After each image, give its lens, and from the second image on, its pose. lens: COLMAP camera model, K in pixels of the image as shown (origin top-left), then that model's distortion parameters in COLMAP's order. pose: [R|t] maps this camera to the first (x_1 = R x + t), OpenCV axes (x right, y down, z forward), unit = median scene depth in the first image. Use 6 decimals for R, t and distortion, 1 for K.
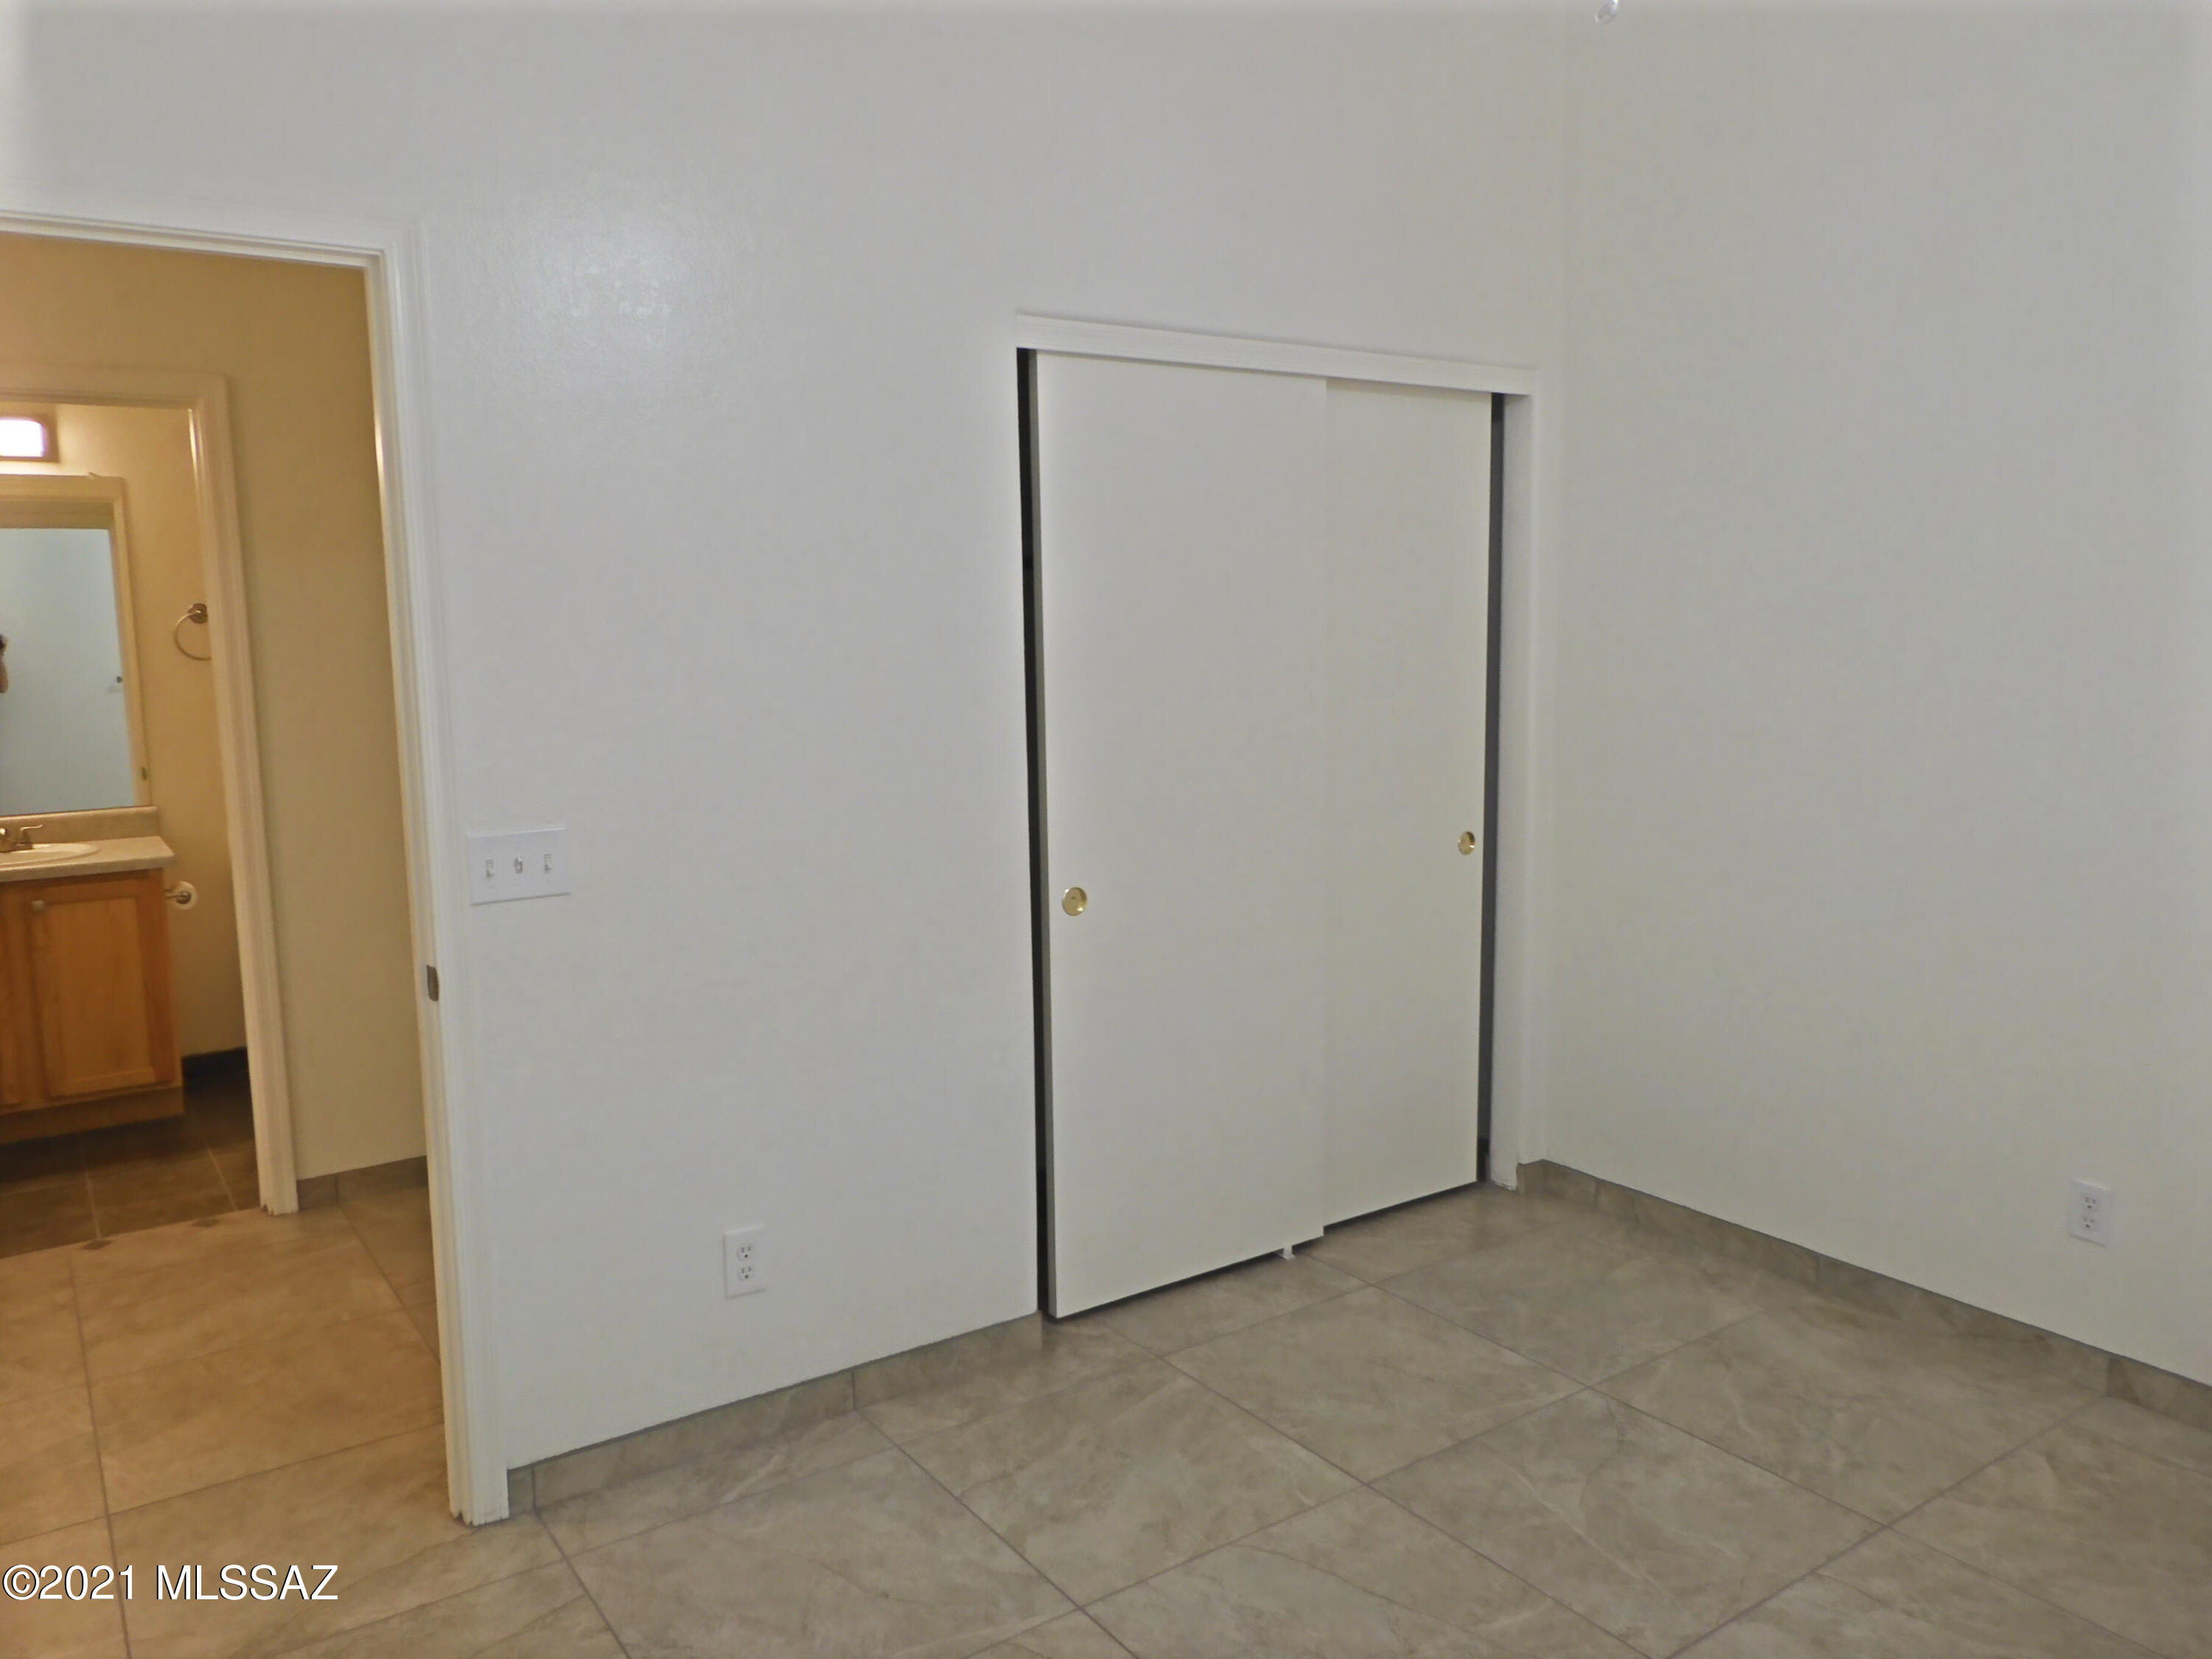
lens RADIAL K [[1609.0, 0, 1113.2], [0, 1609.0, 817.8], [0, 0, 1]] dist [-0.012404, 0.013561]
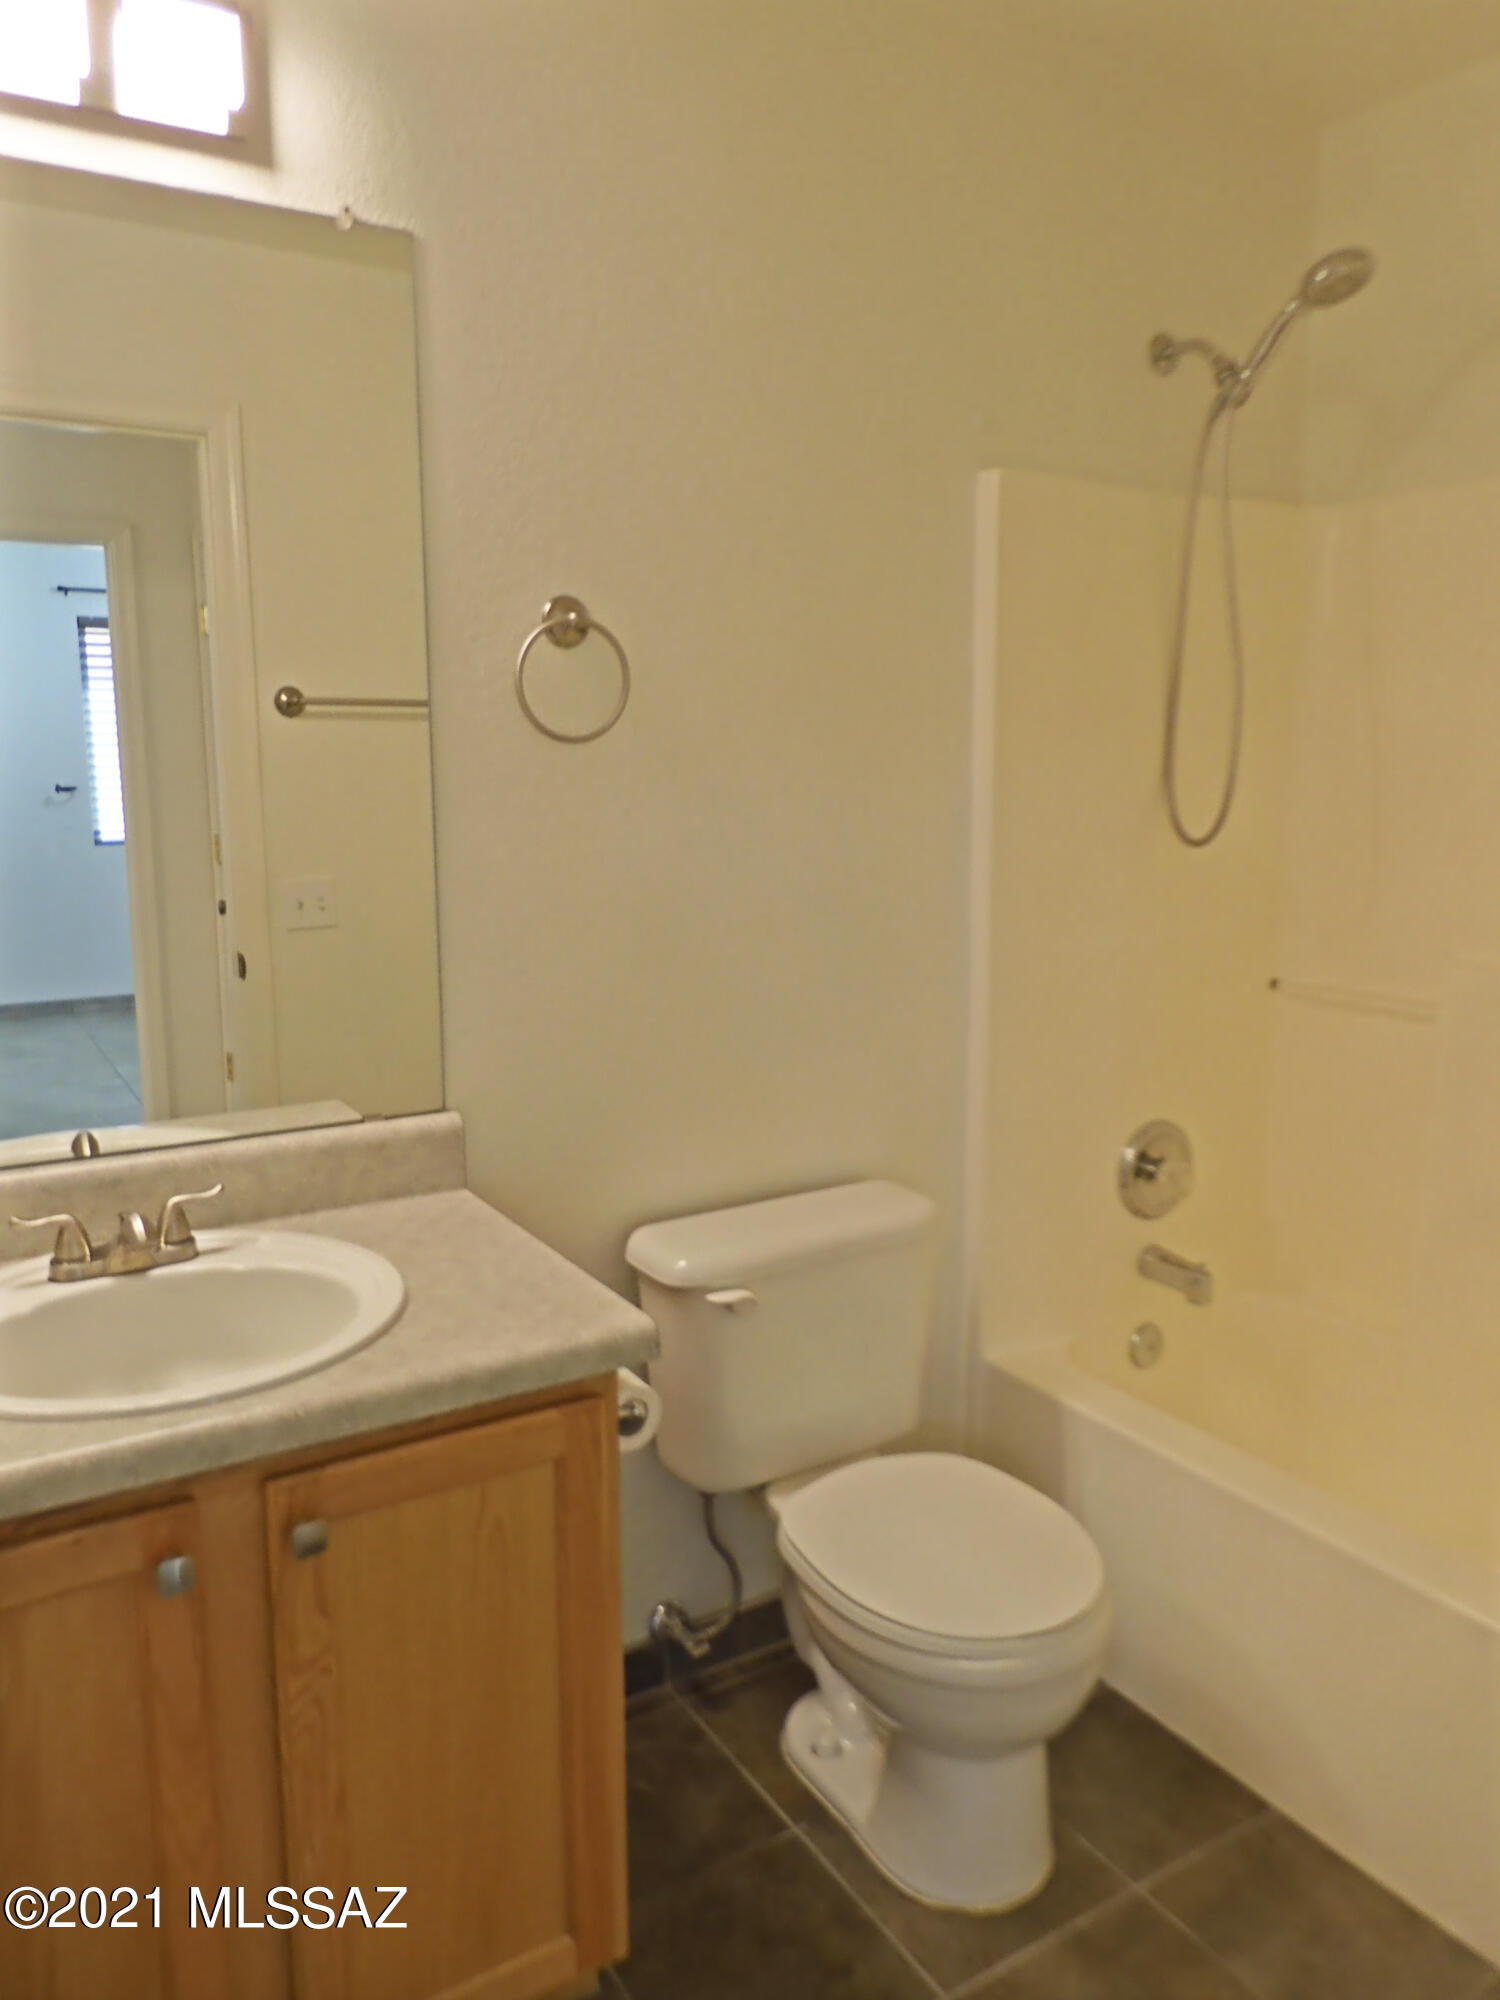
lens RADIAL K [[1454.8, 0, 797.2], [0, 1454.8, 1020.6], [0, 0, 1]] dist [-0.012404, 0.013561]
pose [[0.999151, 0.031524, -0.026539, -0.549235], [-0.030187, 0.998326, 0.049330, -0.055032], [0.028049, -0.048487, 0.998430, 0.704195]]
